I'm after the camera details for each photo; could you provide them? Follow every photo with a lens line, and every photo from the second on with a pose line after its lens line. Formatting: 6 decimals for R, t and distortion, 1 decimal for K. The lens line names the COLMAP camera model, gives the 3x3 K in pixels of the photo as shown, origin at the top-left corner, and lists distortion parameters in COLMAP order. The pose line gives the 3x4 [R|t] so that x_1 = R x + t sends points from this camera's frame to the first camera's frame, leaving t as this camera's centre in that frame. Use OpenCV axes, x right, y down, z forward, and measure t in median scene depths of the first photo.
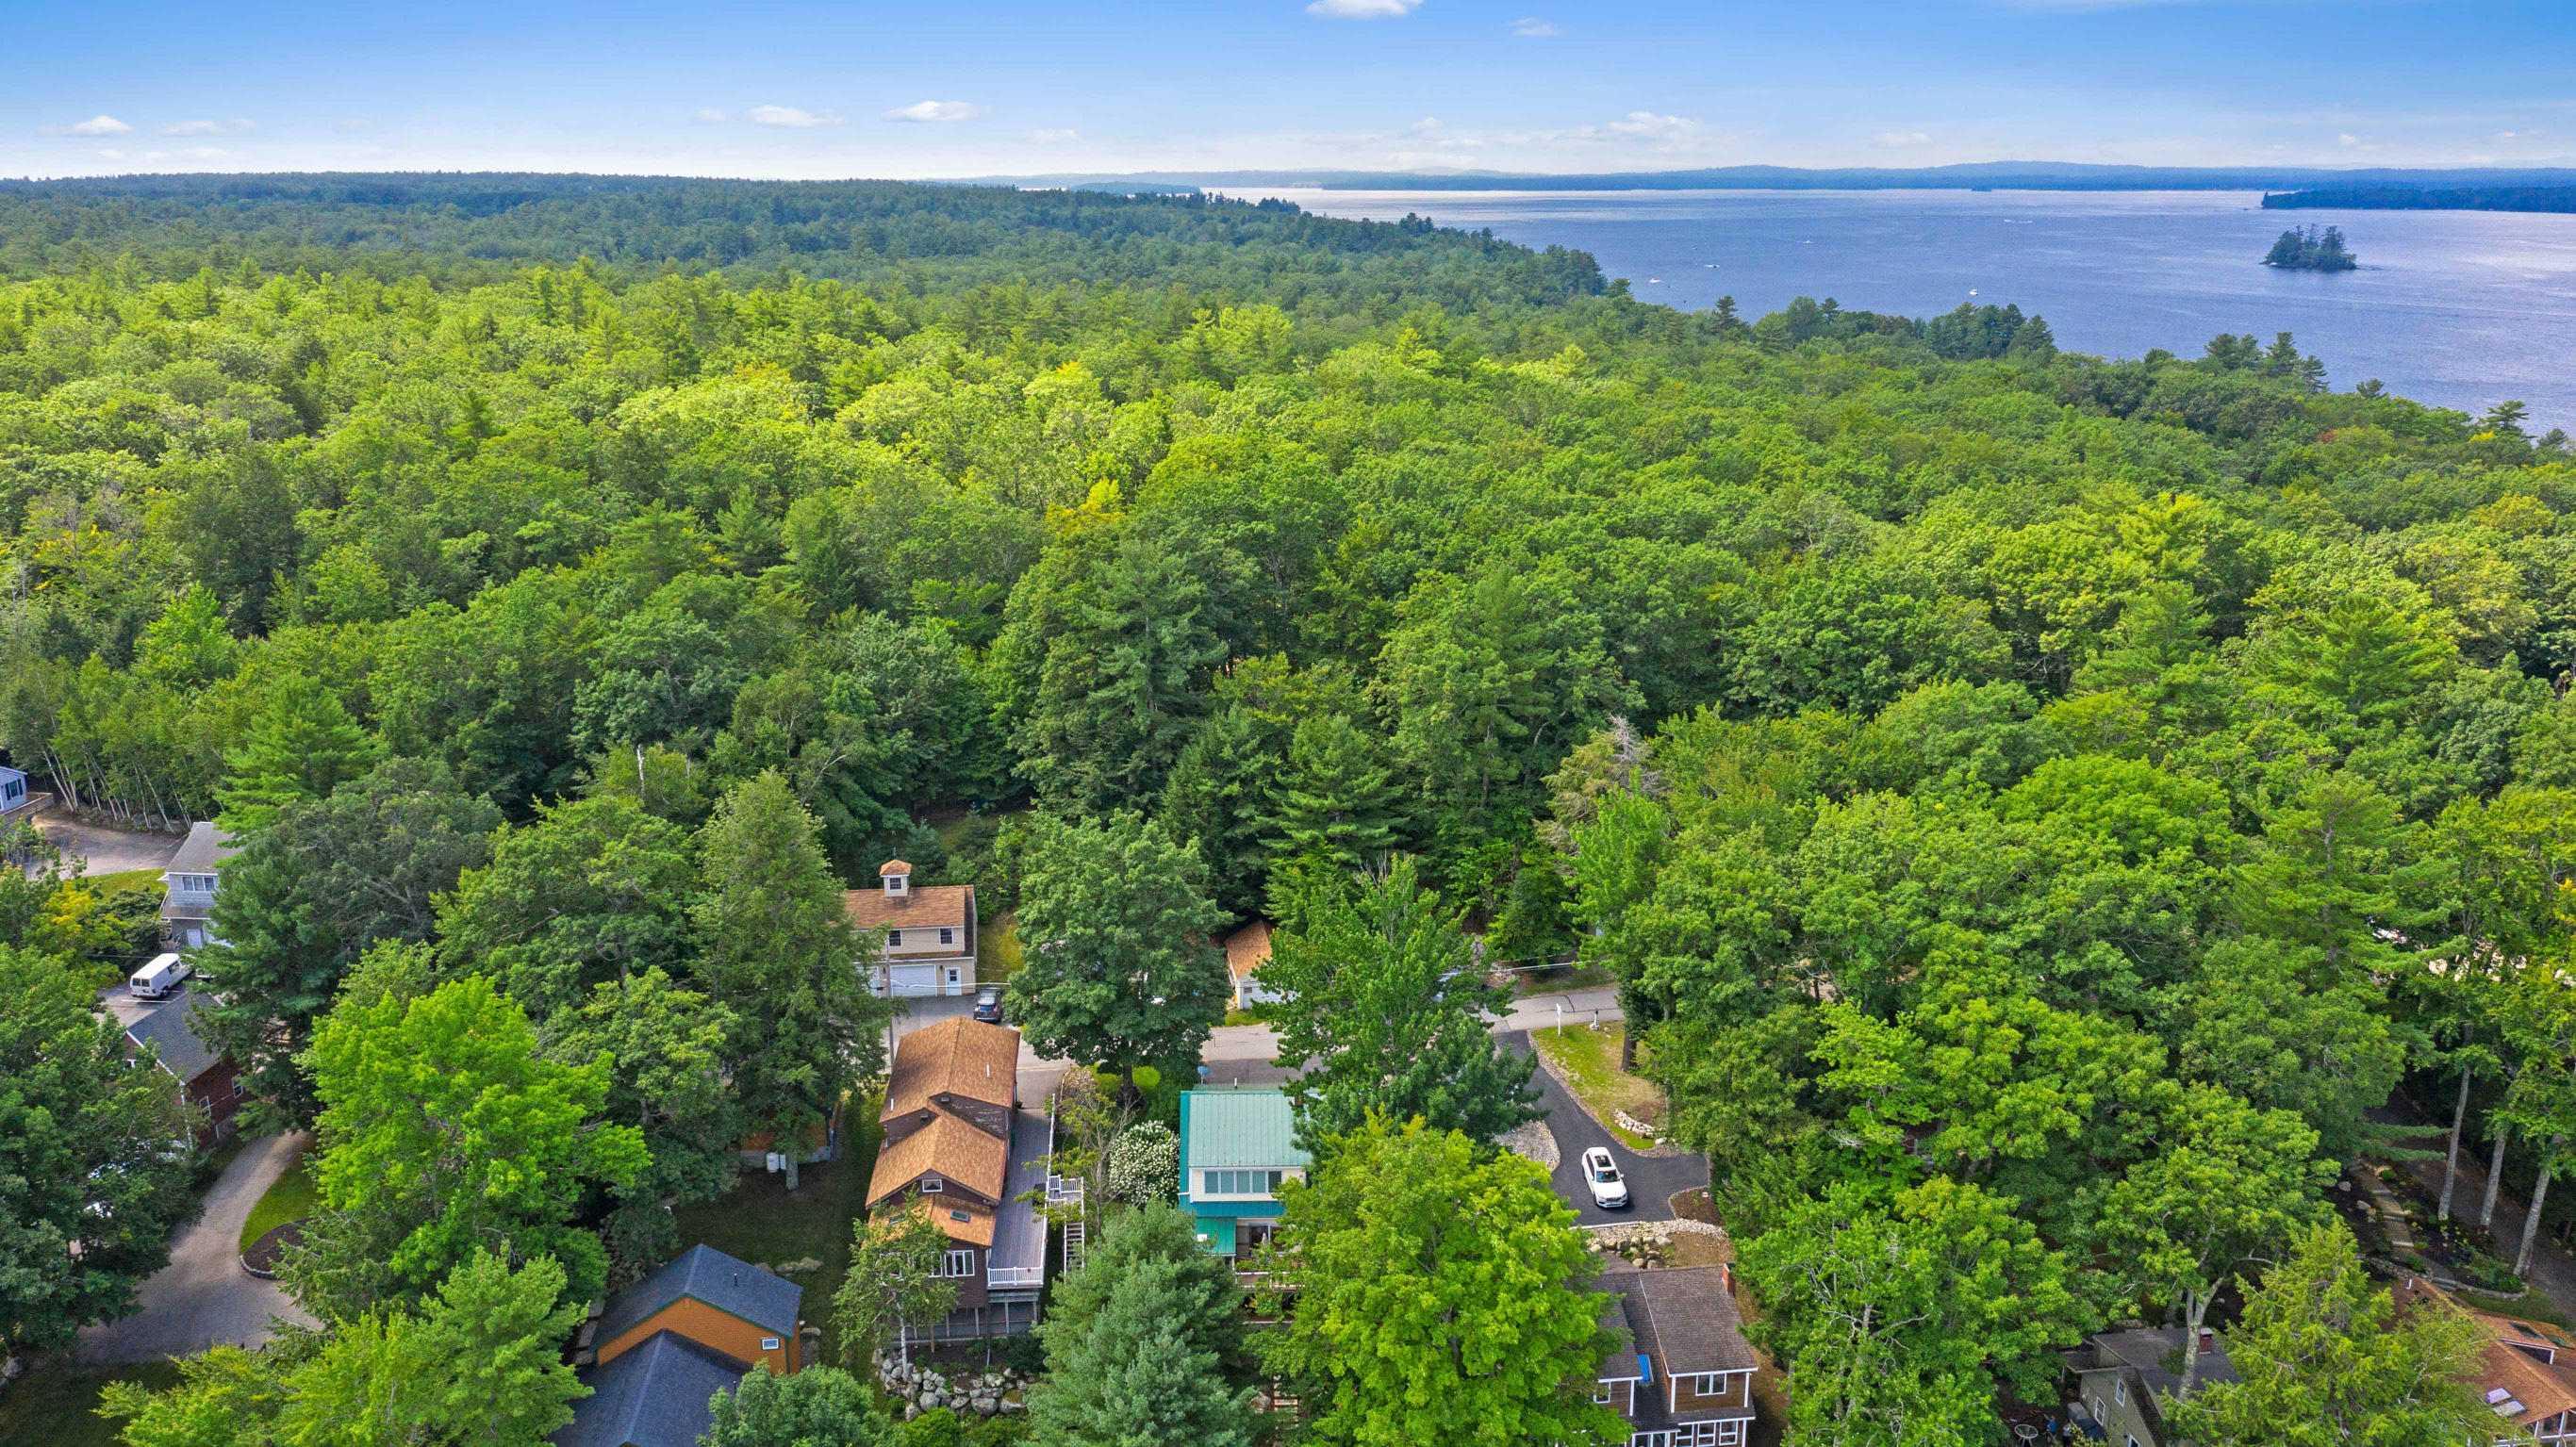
lens RADIAL K [[2034.1, 0, 1287.6], [0, 2034.1, 711.8], [0, 0, 1]] dist [-0.007182, 0.001383]
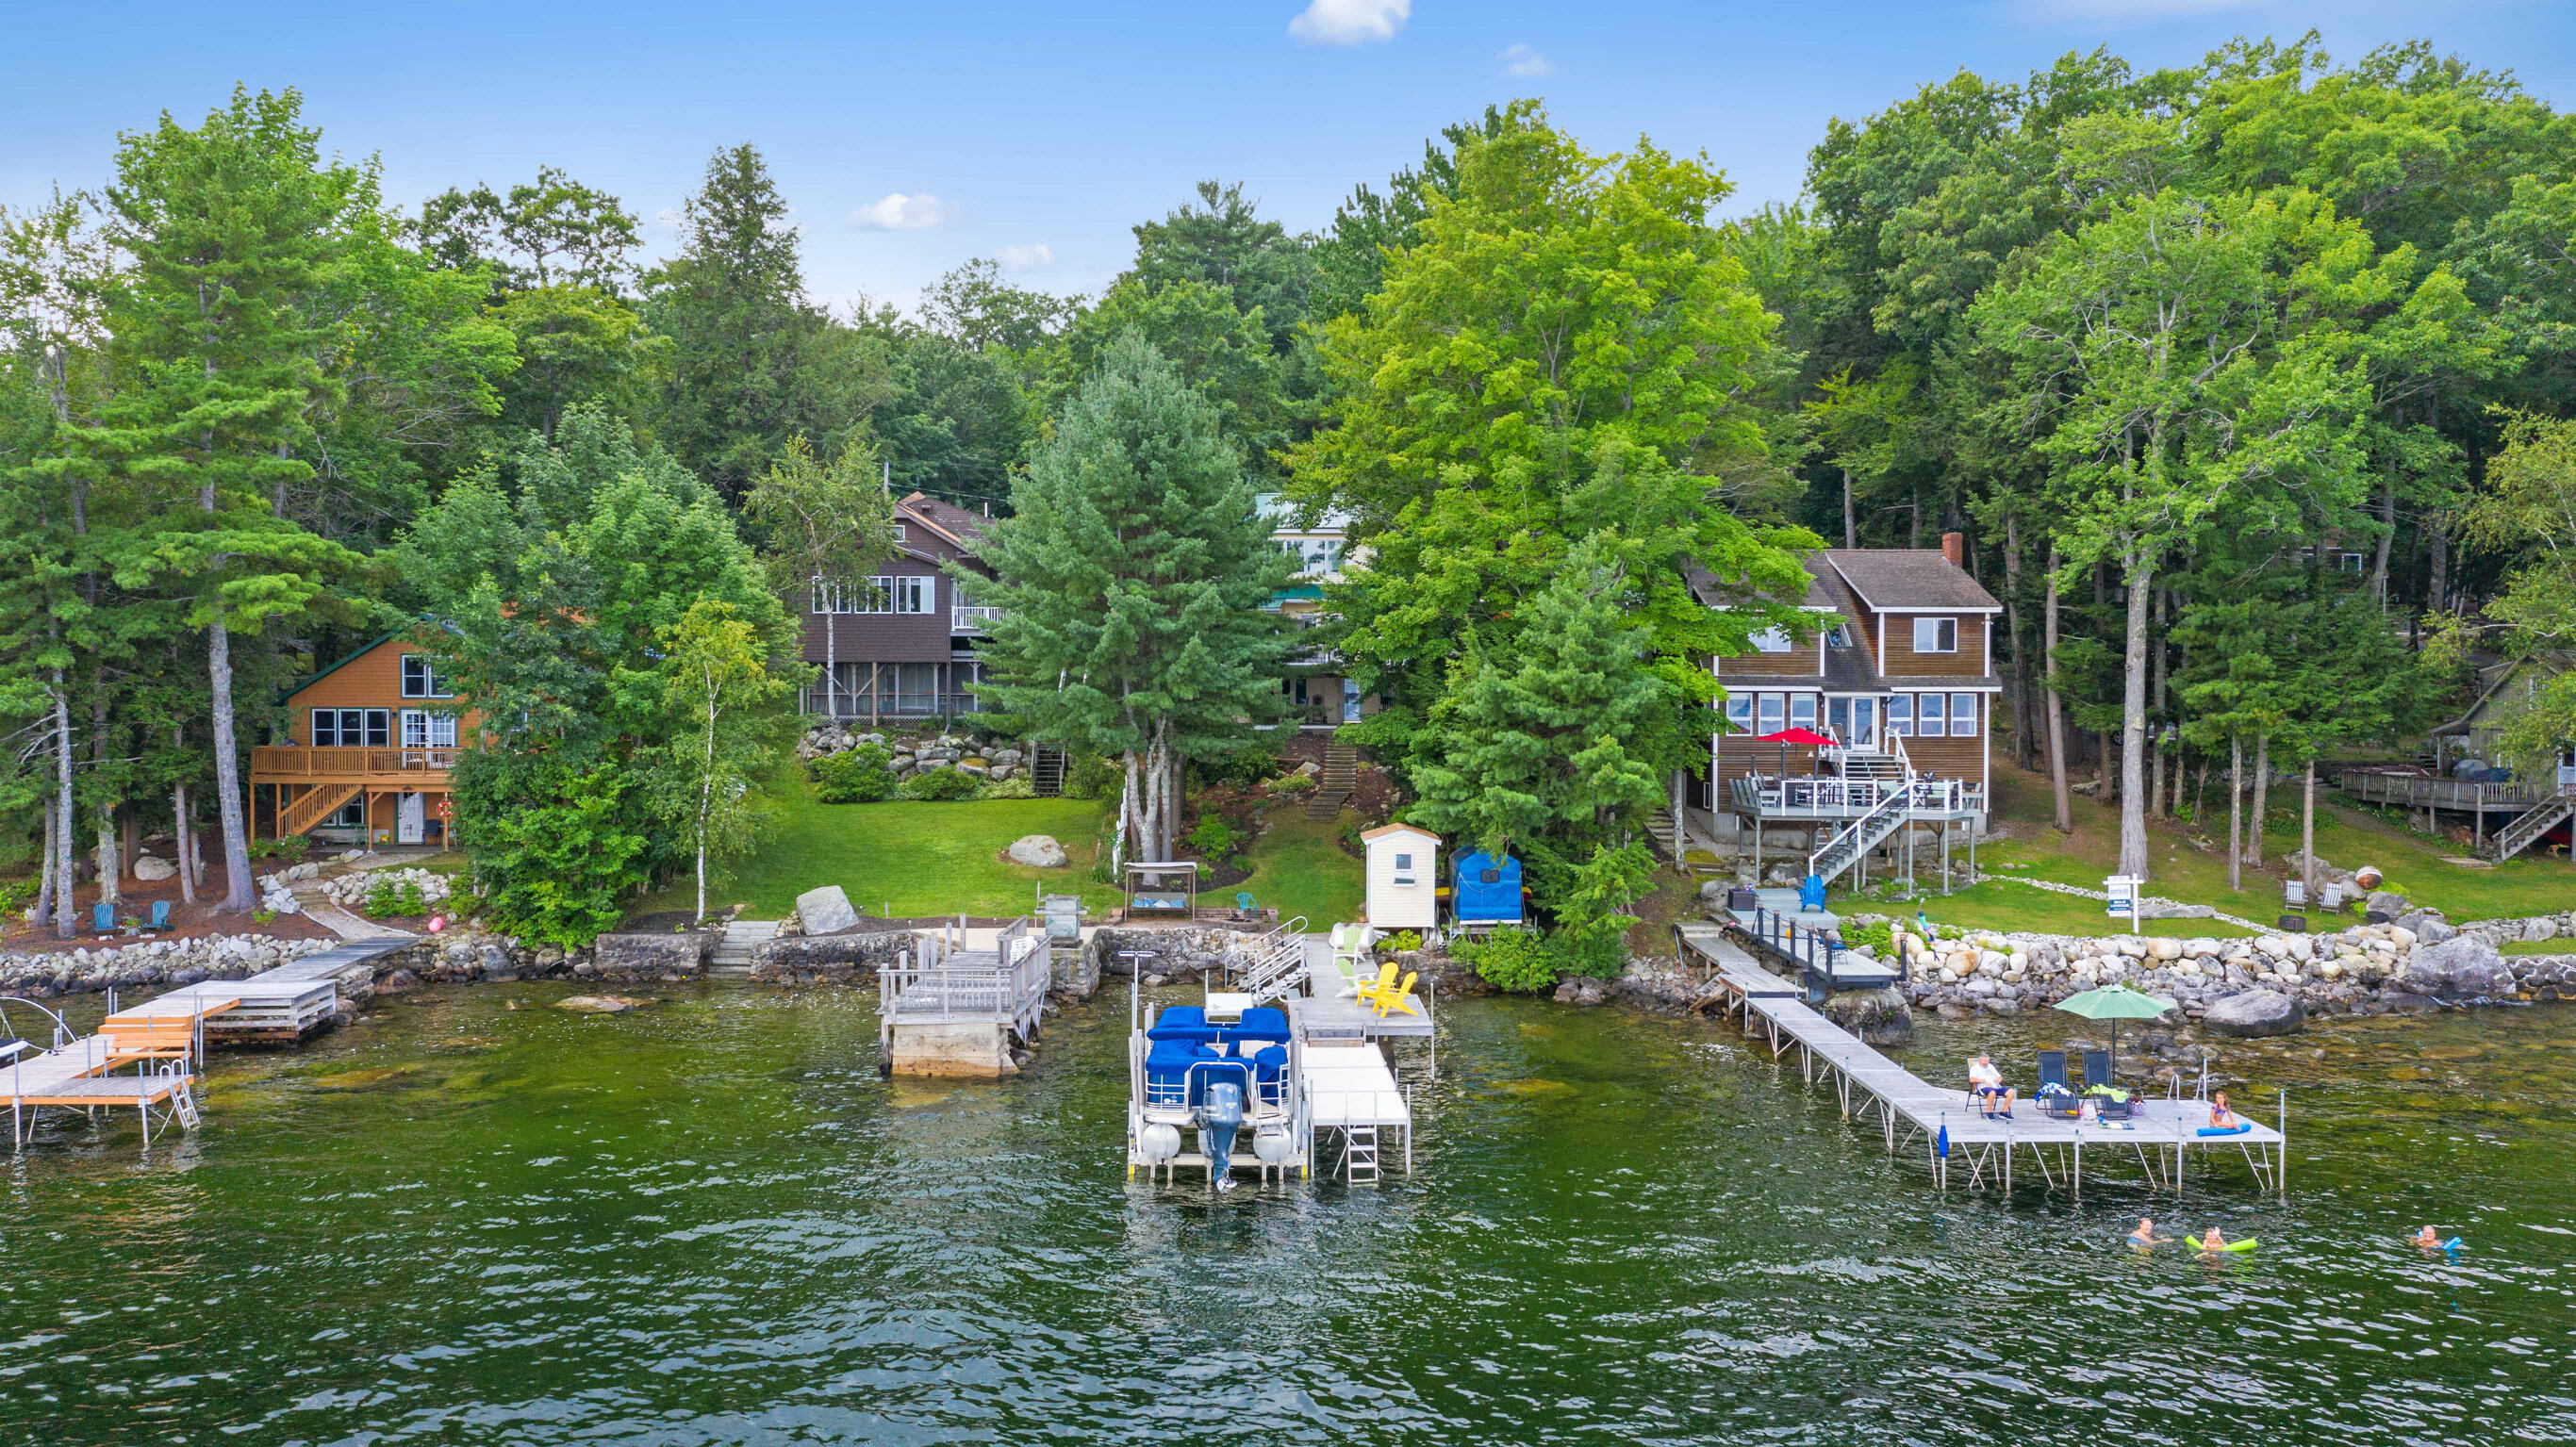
lens RADIAL K [[2034.1, 0, 1287.6], [0, 2034.1, 711.8], [0, 0, 1]] dist [-0.007182, 0.001383]
pose [[0.997235, 0.008061, -0.073871, 0.024234], [-0.025475, 0.970943, -0.237950, 0.353712], [0.069806, 0.239174, 0.968464, 0.204096]]
